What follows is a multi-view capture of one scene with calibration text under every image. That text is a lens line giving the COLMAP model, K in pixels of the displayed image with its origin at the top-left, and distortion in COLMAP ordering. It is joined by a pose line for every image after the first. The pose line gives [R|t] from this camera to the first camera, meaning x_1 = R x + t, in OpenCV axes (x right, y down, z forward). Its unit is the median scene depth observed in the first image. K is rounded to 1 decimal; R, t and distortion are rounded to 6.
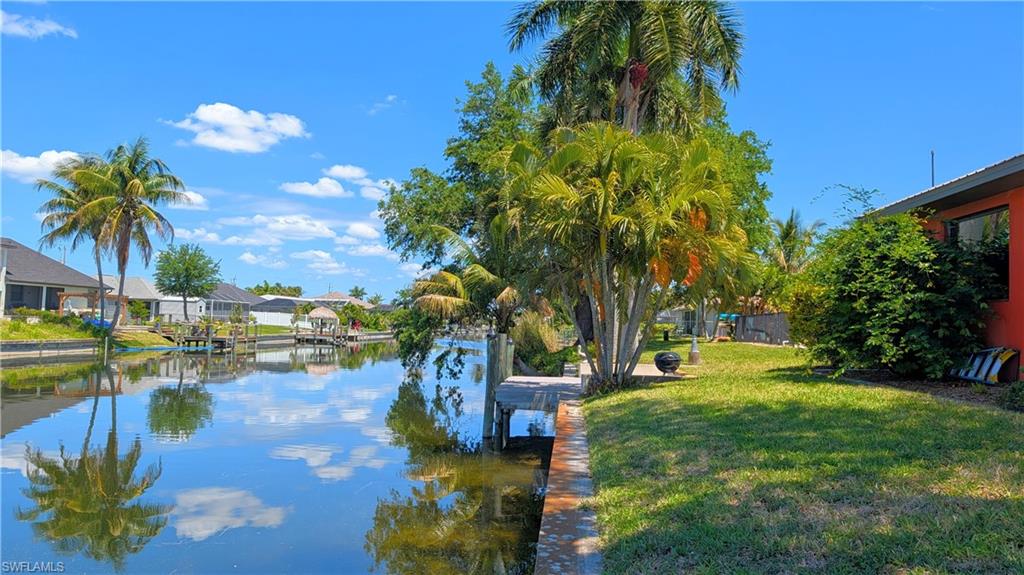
lens RADIAL K [[749.7, 0, 515.3], [0, 749.7, 296.7], [0, 0, 1]] dist [0.020149, -0.010884]
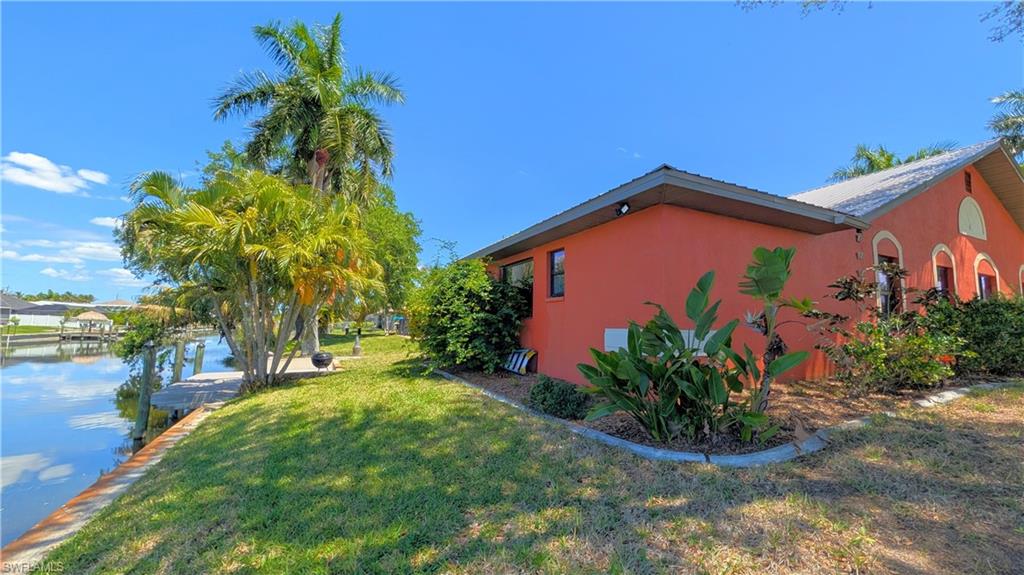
lens RADIAL K [[394.5, 0, 513.1], [0, 394.5, 289.1], [0, 0, 1]] dist [0.001463, 0.000072]
pose [[0.865251, 0.031367, 0.500357, 0.182047], [-0.010834, 0.998978, -0.043891, -0.016927], [-0.501222, 0.032556, 0.864706, 0.271045]]
